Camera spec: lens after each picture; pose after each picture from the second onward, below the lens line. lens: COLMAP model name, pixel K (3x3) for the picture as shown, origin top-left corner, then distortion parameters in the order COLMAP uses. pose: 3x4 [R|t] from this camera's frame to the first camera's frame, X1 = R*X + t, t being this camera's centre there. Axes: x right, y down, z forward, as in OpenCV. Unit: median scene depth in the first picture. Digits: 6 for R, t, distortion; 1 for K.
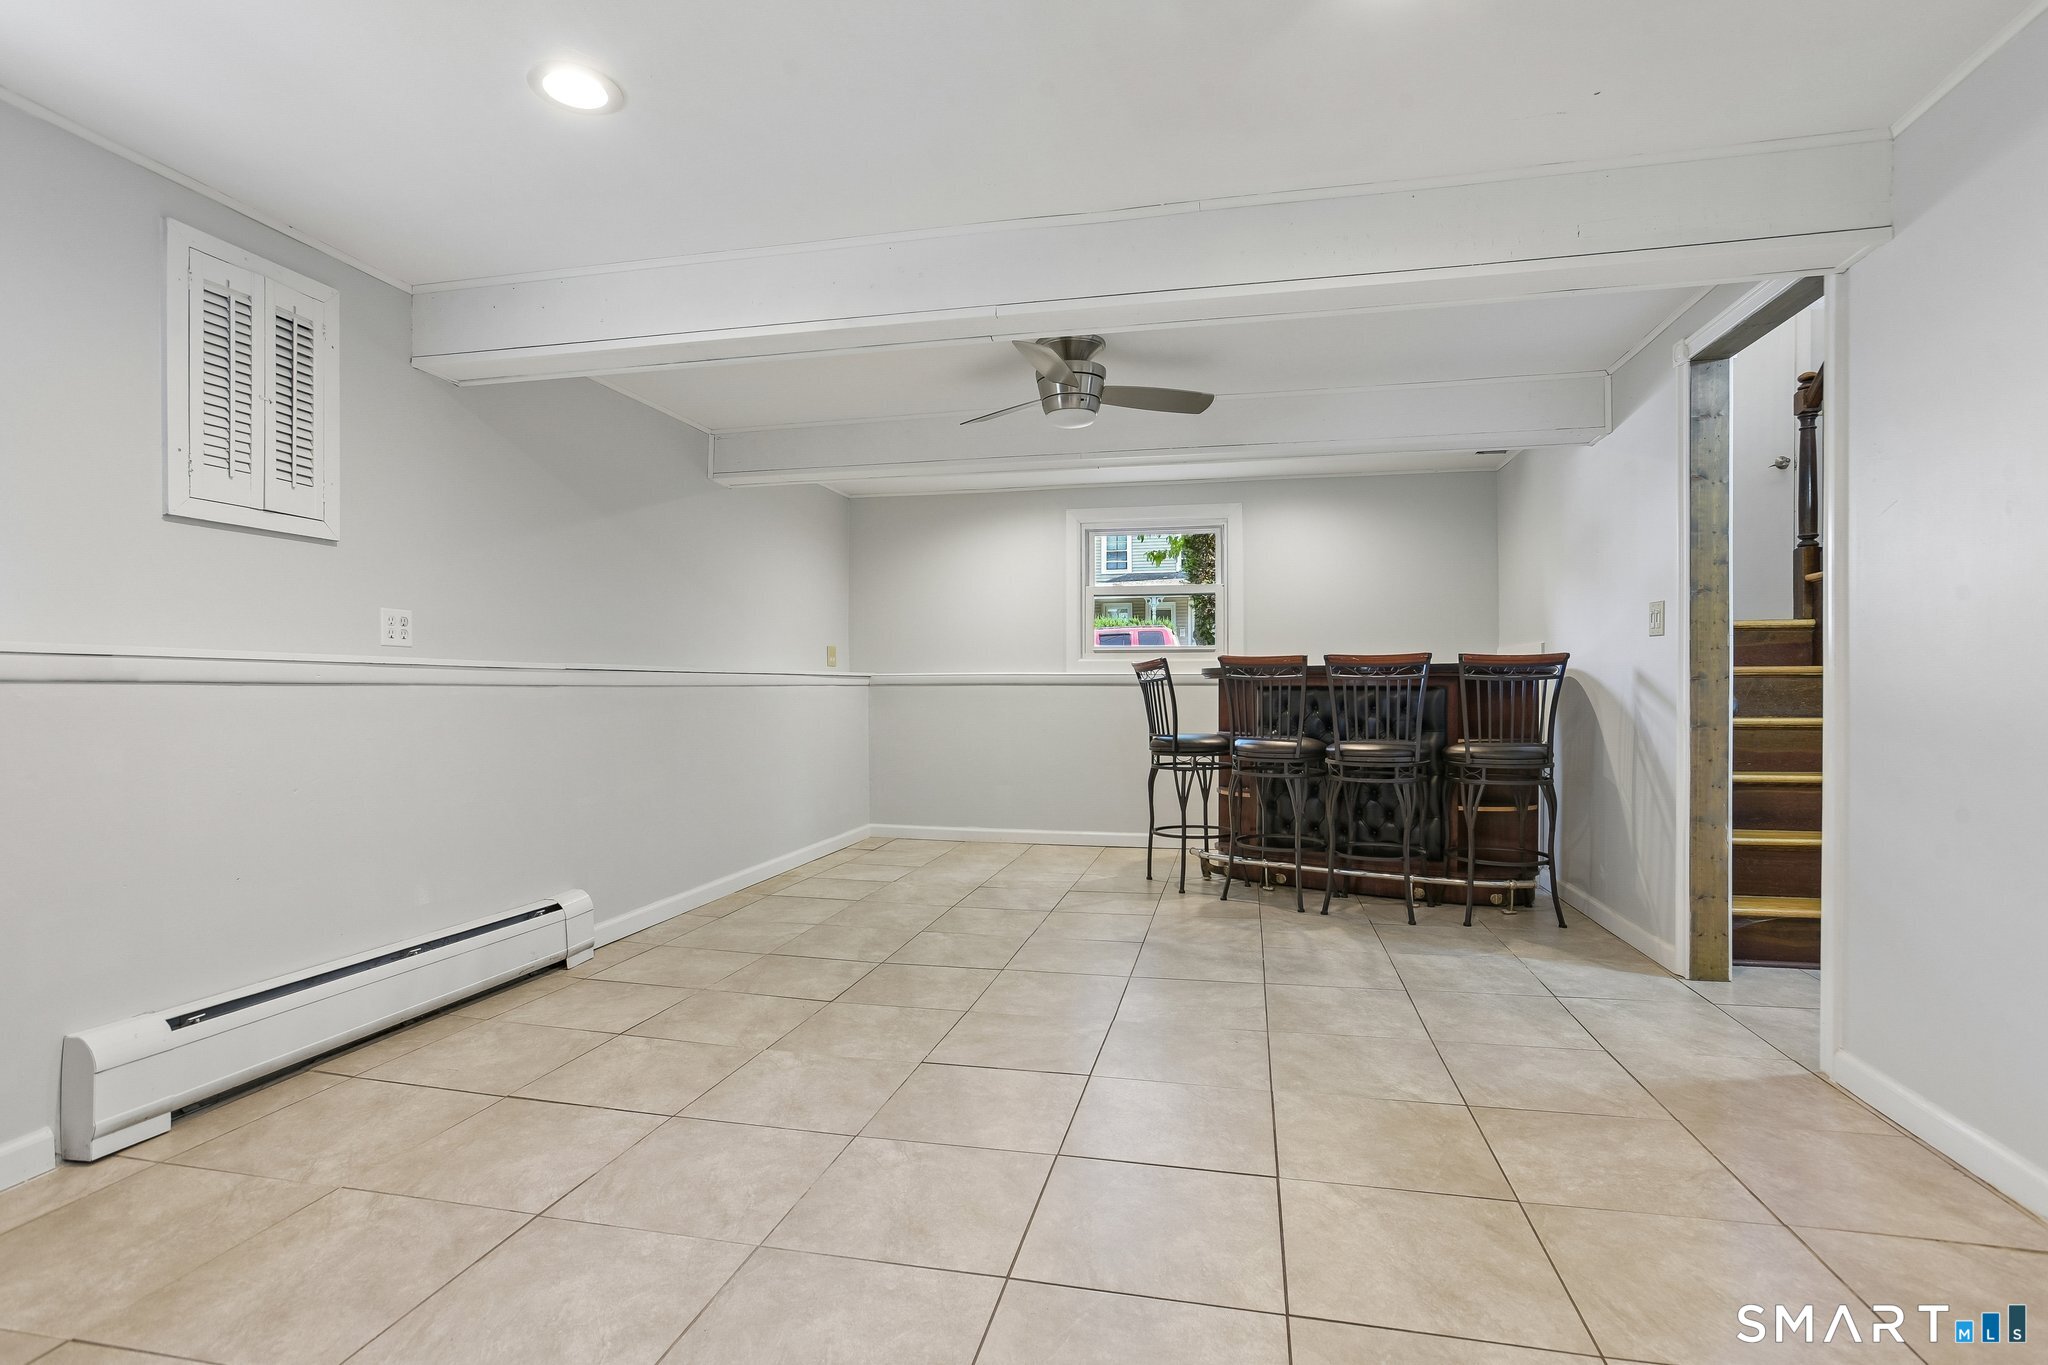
lens RADIAL K [[995.0, 0, 1030.7], [0, 995.0, 706.7], [0, 0, 1]] dist [-0.060586, 0.020627]
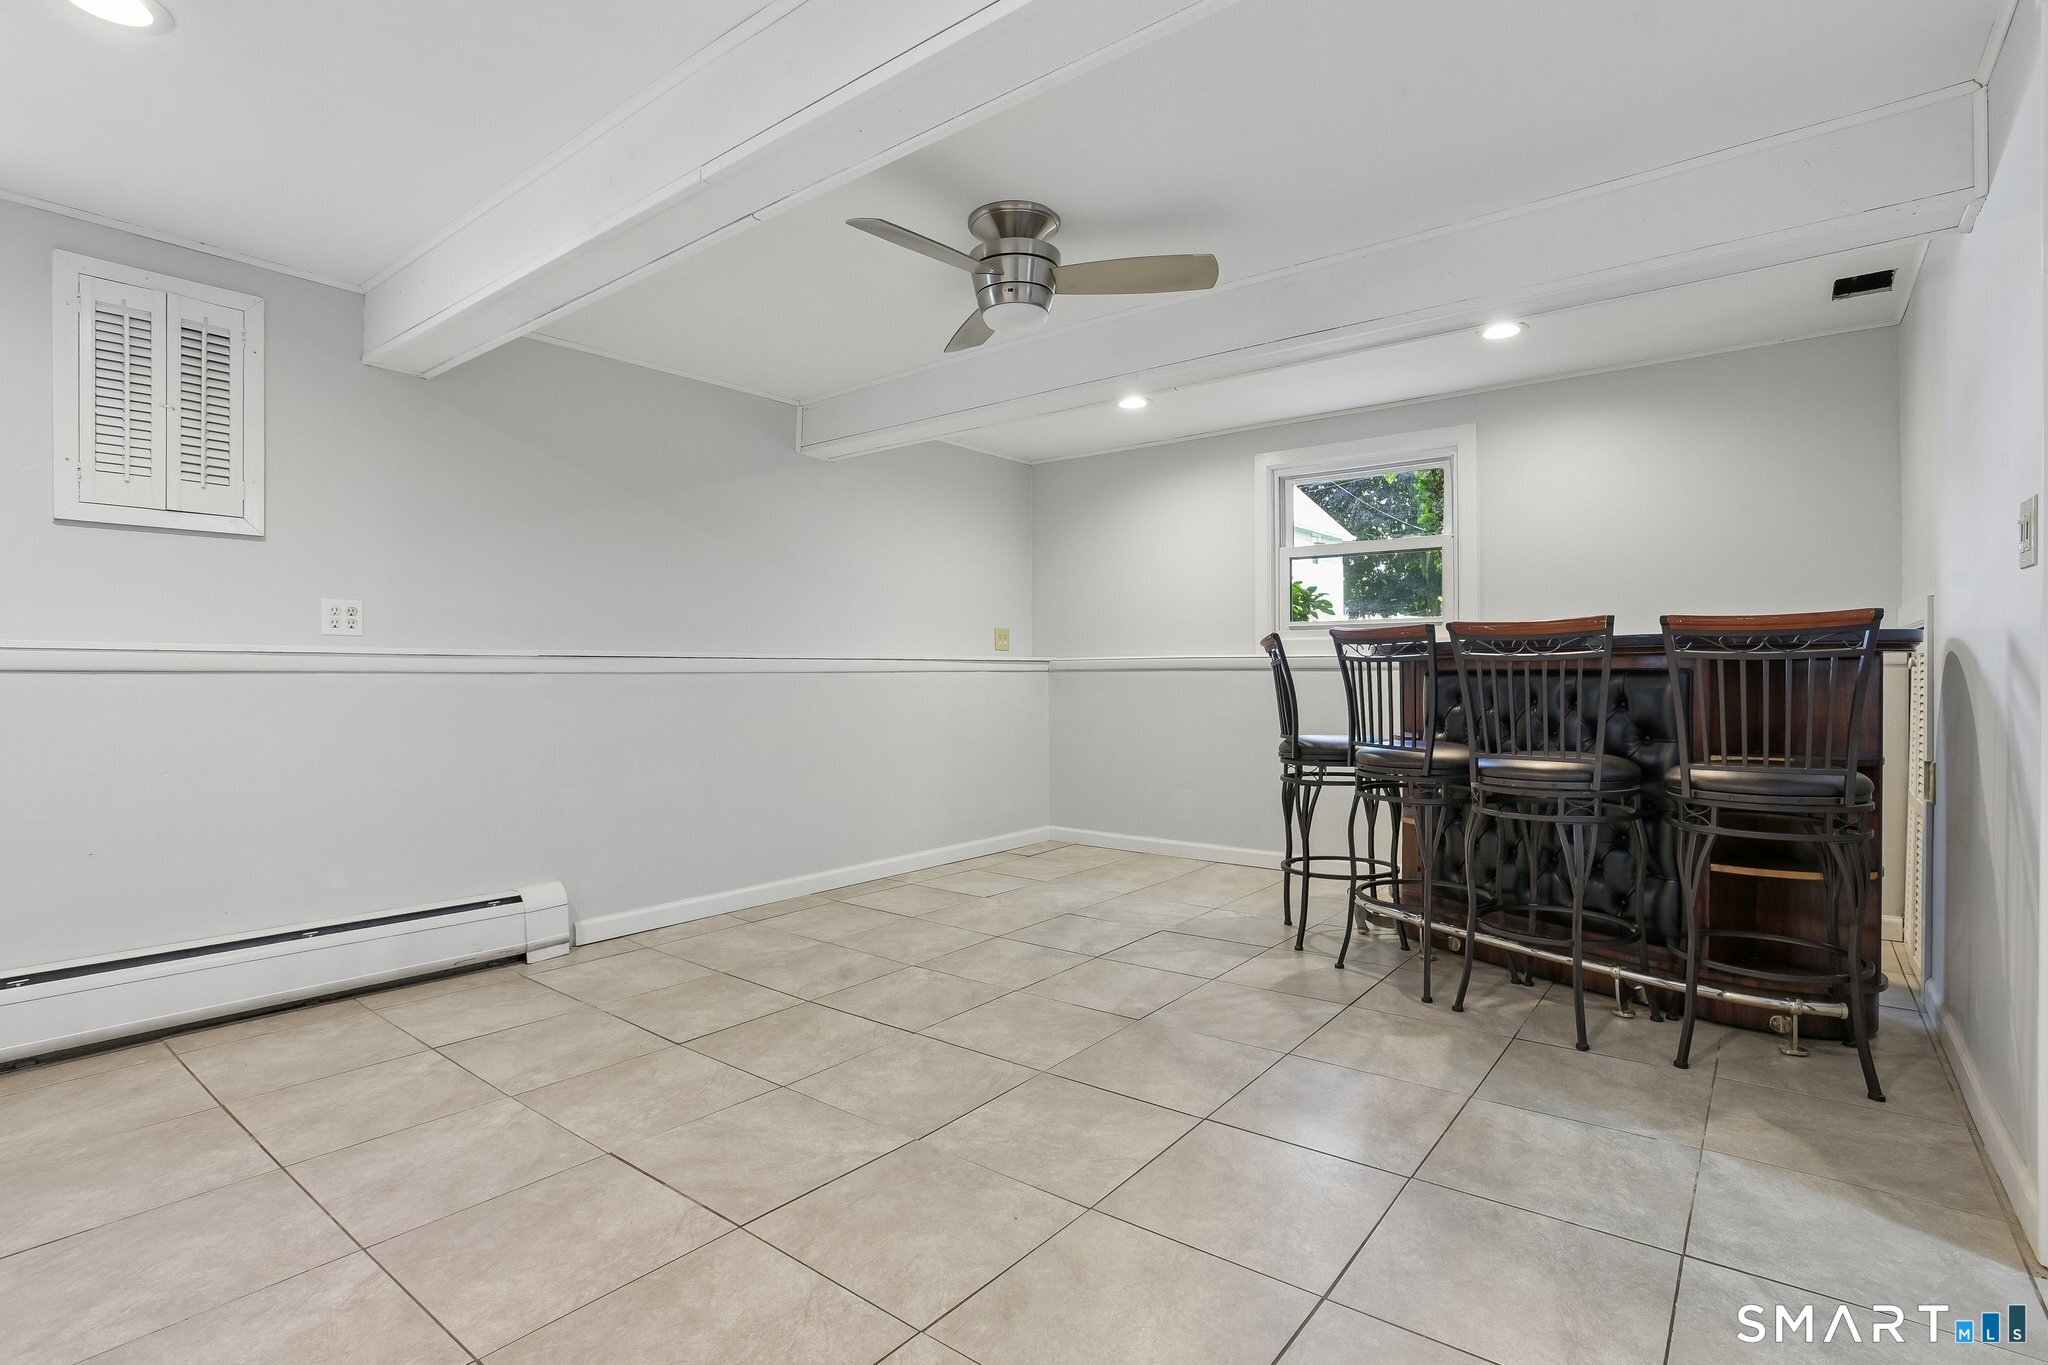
lens RADIAL K [[1002.3, 0, 1024.0], [0, 1002.3, 682.5], [0, 0, 1]] dist [-0.053578, 0.020771]
pose [[0.901247, 0.001473, -0.433304, 0.393734], [-0.005671, 0.999949, -0.008396, -0.006215], [0.433269, 0.010024, 0.901209, 0.325181]]
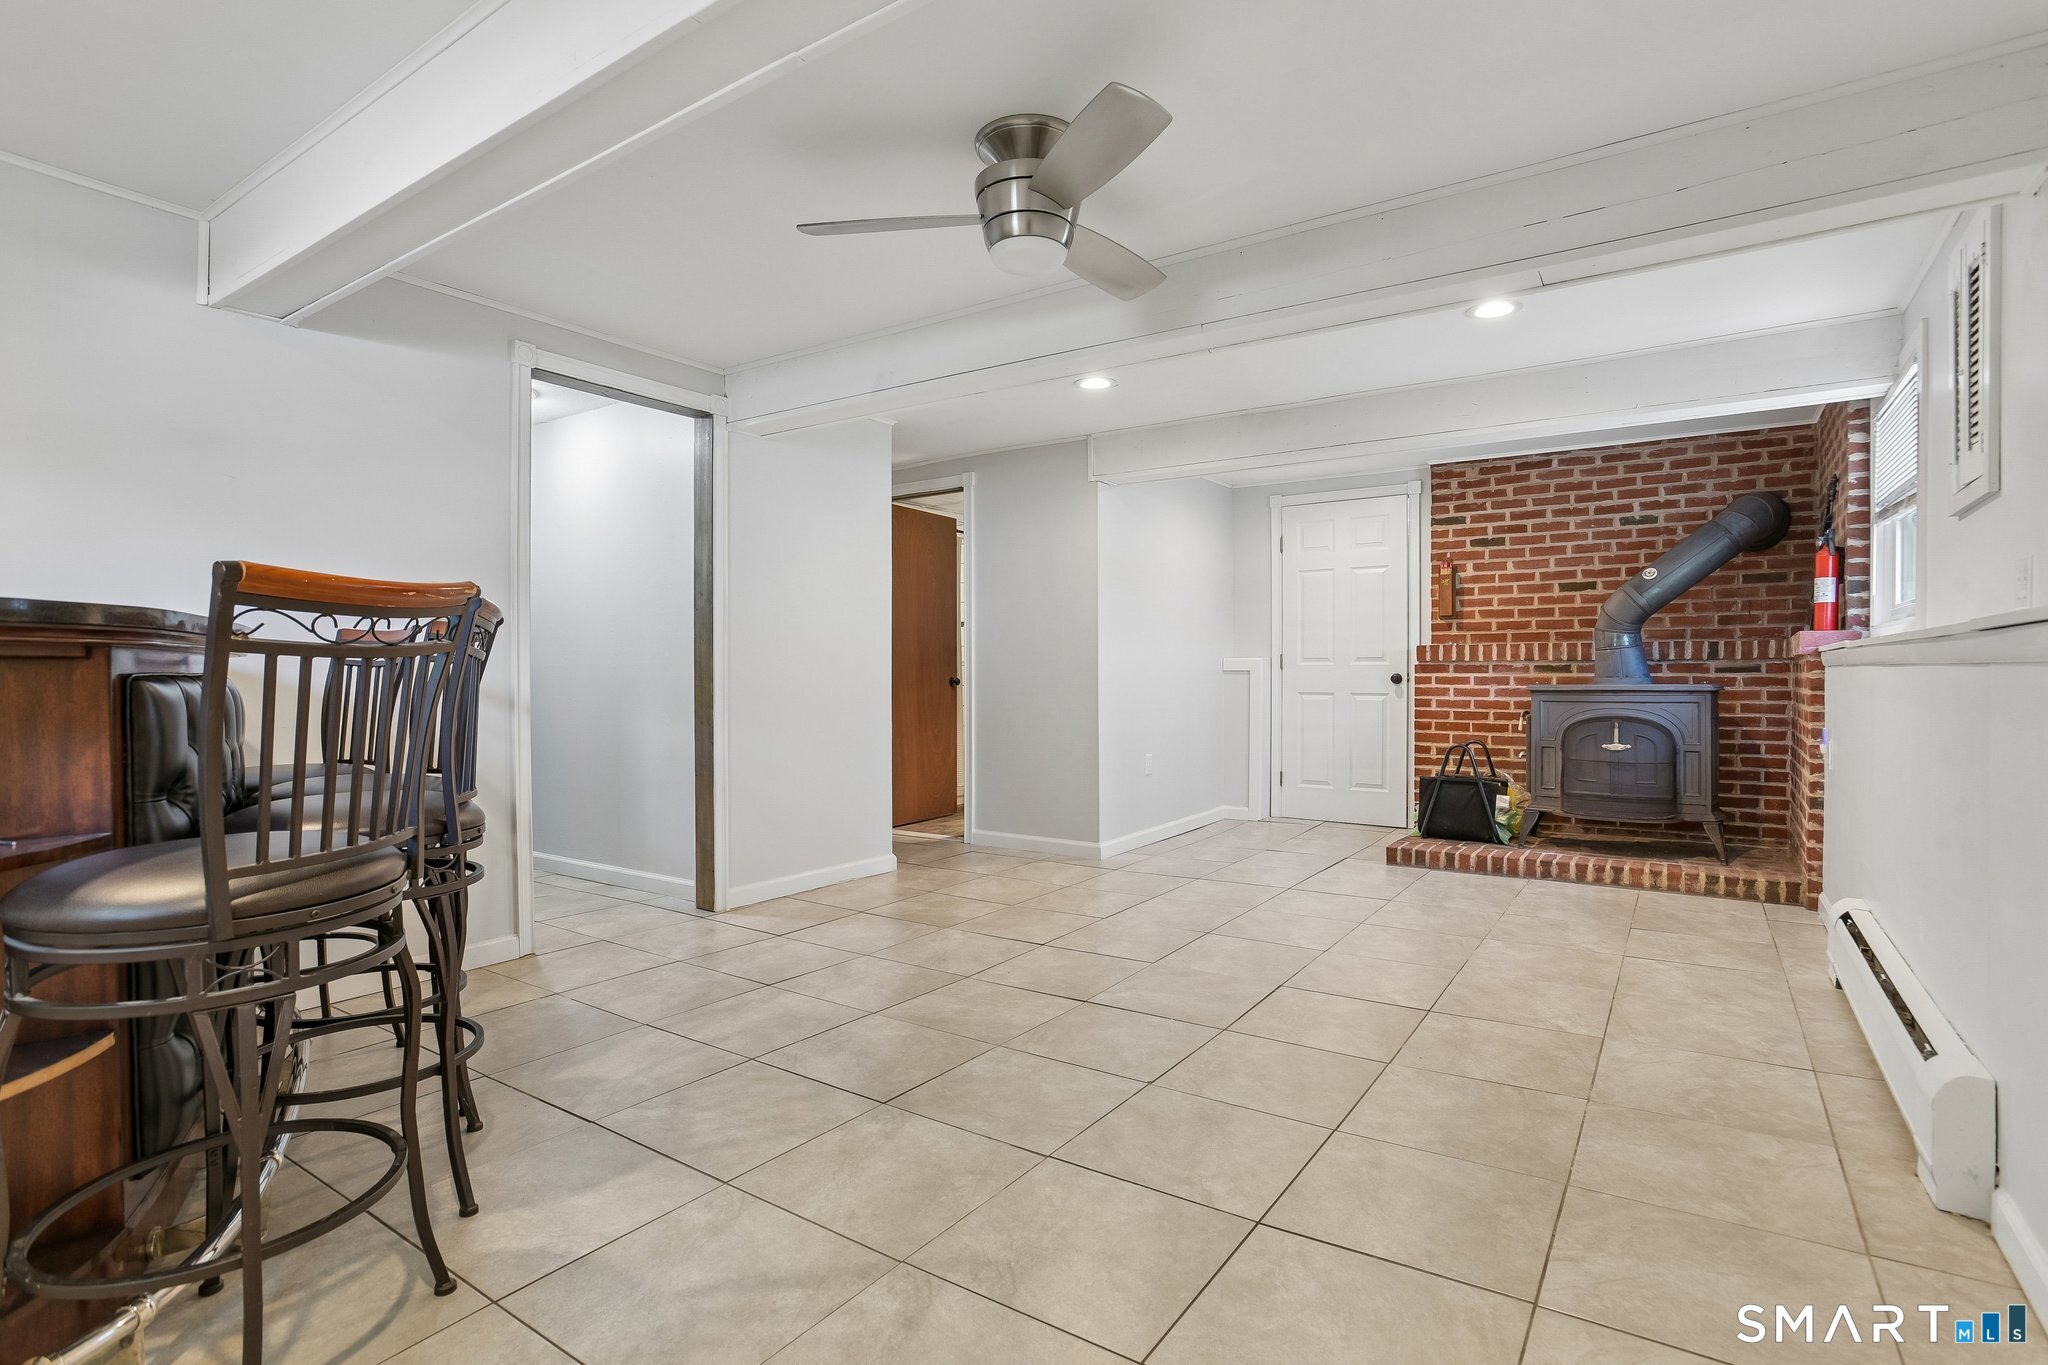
lens RADIAL K [[1023.8, 0, 1036.8], [0, 1023.8, 675.4], [0, 0, 1]] dist [-0.062874, 0.039804]
pose [[-0.932802, 0.005933, 0.360340, -0.210399], [0.013437, 0.999742, 0.018323, -0.030261], [-0.360138, 0.021933, -0.932641, 1.682850]]
